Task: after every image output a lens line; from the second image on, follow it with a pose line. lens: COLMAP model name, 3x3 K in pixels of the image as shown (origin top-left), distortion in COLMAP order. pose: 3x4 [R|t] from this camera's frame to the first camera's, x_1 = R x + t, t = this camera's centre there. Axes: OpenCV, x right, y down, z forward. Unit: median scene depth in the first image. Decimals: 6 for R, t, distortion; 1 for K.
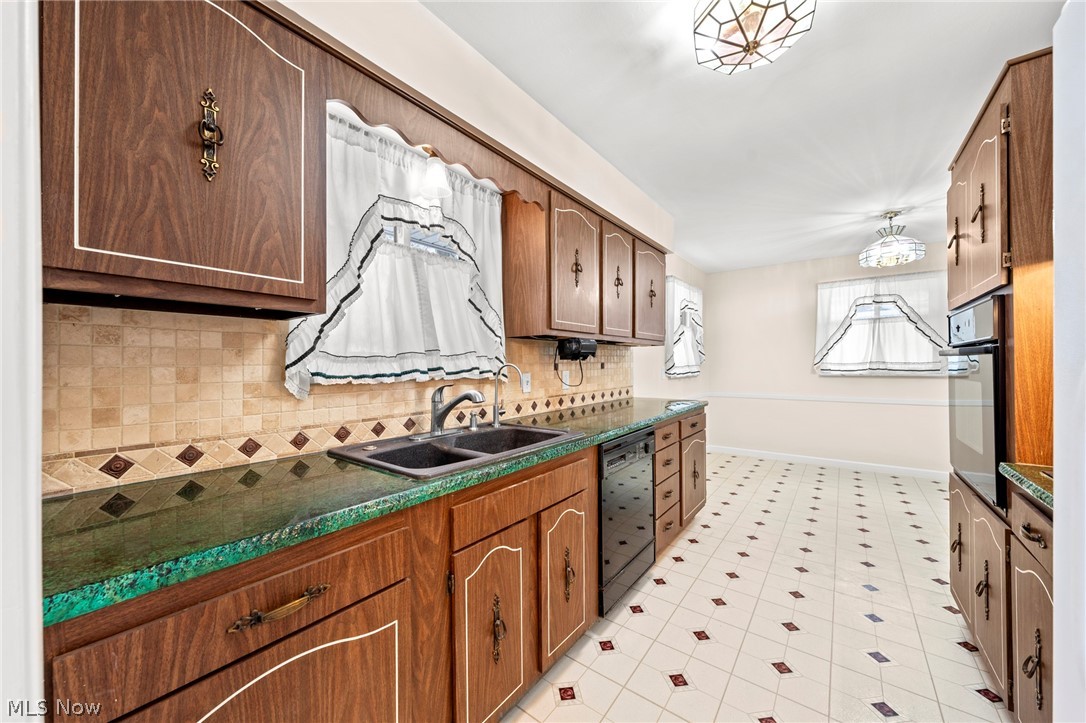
lens RADIAL K [[378.8, 0, 539.9], [0, 378.8, 365.5], [0, 0, 1]] dist [-0.002156, 0.000360]
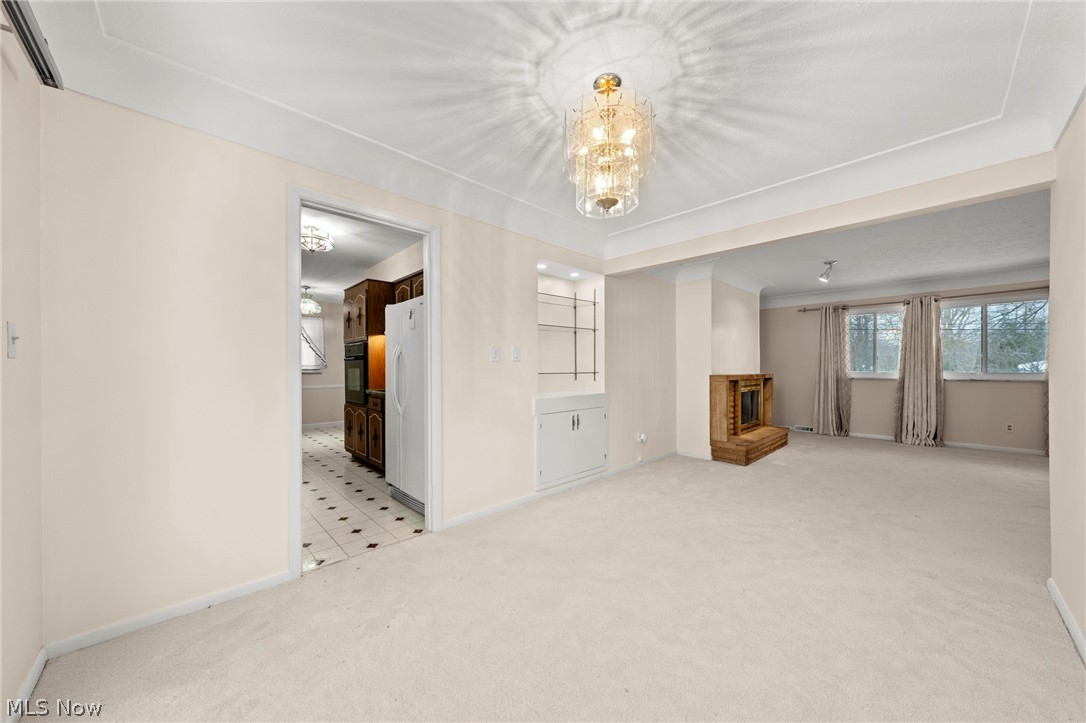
lens RADIAL K [[378.8, 0, 538.5], [0, 378.8, 374.0], [0, 0, 1]] dist [-0.002156, 0.000360]
pose [[0.162489, -0.004871, 0.986698, -1.147995], [0.007954, 0.999962, 0.003627, 0.056726], [-0.986678, 0.007259, 0.162522, -0.668070]]
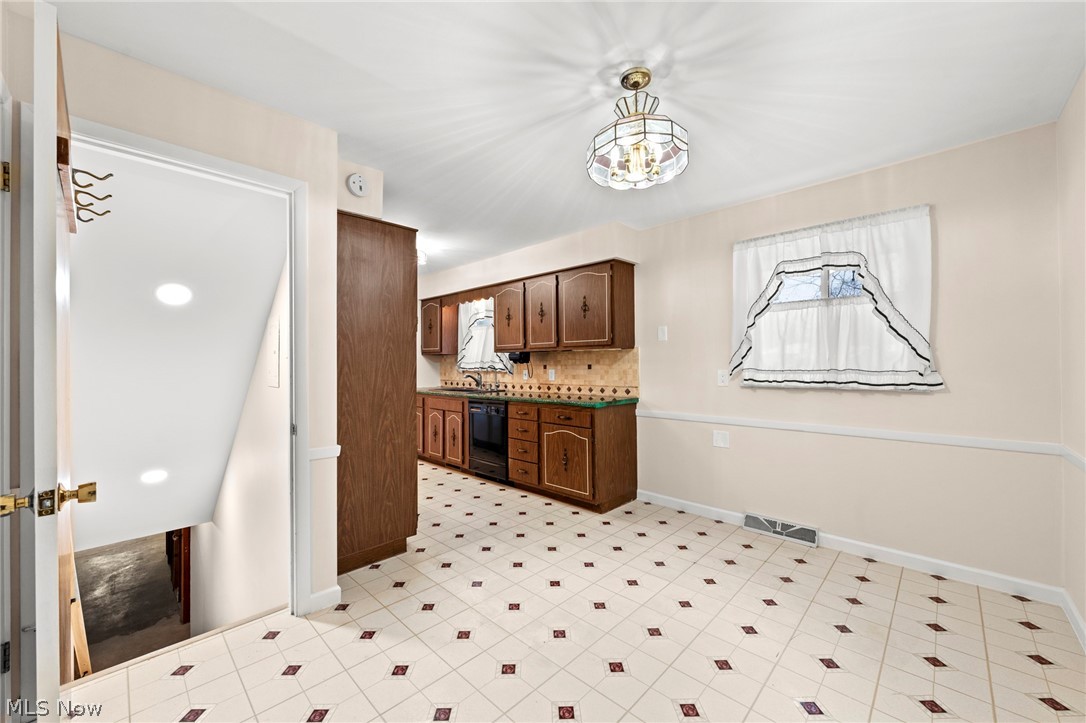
lens RADIAL K [[417.5, 0, 544.7], [0, 417.5, 361.7], [0, 0, 1]] dist [0.000620, -0.000921]
pose [[-0.096289, 0.002138, -0.995351, 2.253594], [0.004788, 0.999987, 0.001685, -0.026967], [0.995342, -0.004603, -0.096298, 1.403093]]
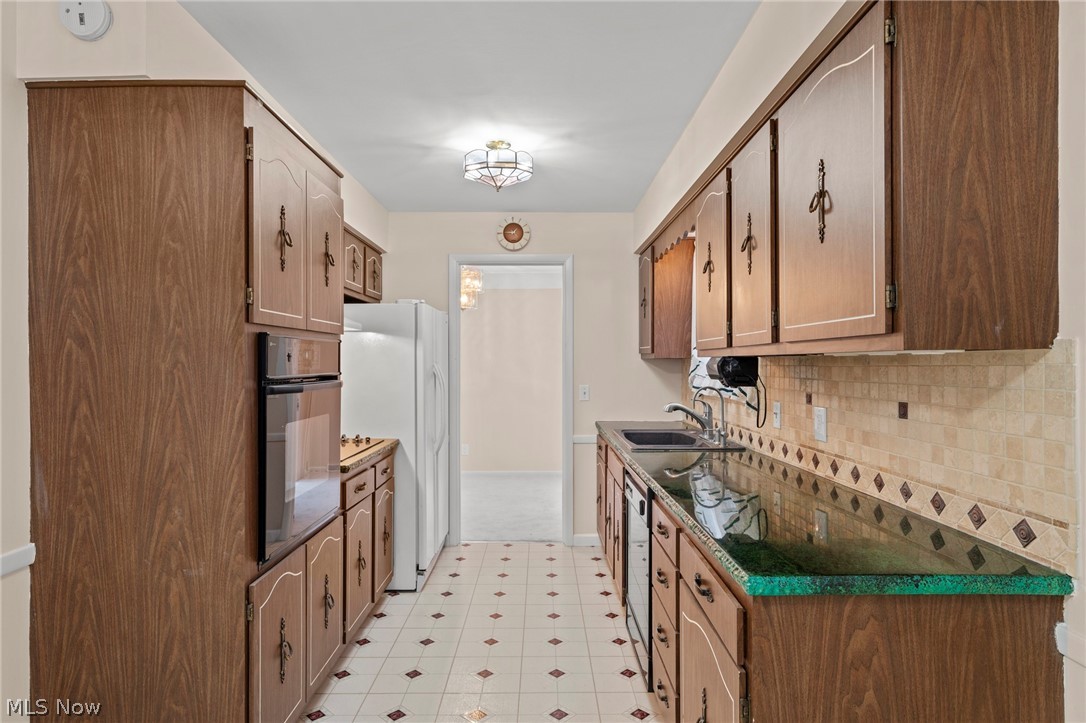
lens RADIAL K [[613.1, 0, 540.1], [0, 613.1, 365.6], [0, 0, 1]] dist [0.006551, -0.000869]
pose [[-0.786449, 0.010264, -0.617570, 1.149624], [0.005799, 0.999941, 0.009234, -0.070011], [0.617628, 0.003681, -0.786462, 1.780622]]
